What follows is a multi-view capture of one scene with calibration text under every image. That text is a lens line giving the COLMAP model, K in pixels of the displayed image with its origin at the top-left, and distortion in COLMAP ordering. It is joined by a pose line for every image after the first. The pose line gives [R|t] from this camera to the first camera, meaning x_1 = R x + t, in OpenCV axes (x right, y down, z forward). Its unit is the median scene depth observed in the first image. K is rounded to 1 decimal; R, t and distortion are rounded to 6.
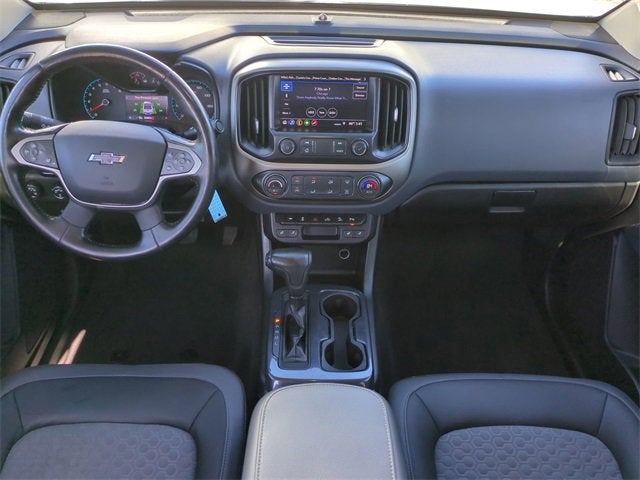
lens RADIAL K [[558.9, 0, 328.7], [0, 558.9, 248.0], [0, 0, 1]] dist [0.056479, -0.062300]
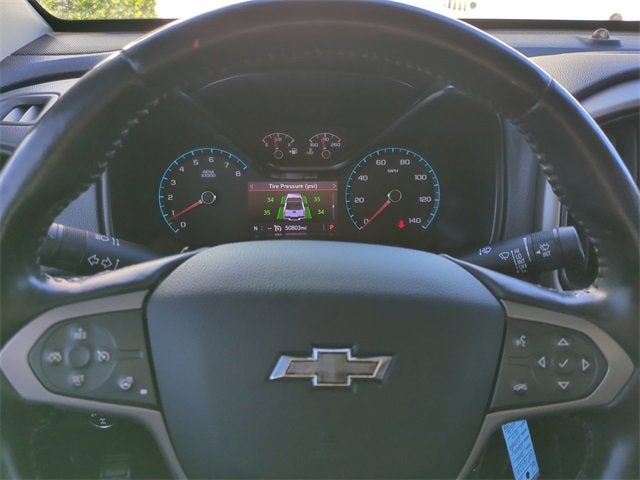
lens RADIAL K [[558.9, 0, 328.7], [0, 558.9, 248.0], [0, 0, 1]] dist [0.056479, -0.062300]
pose [[0.998004, -0.031510, 0.054736, -0.351210], [0.040748, 0.983394, -0.176853, -0.144905], [-0.048254, 0.178730, 0.982714, 0.602332]]
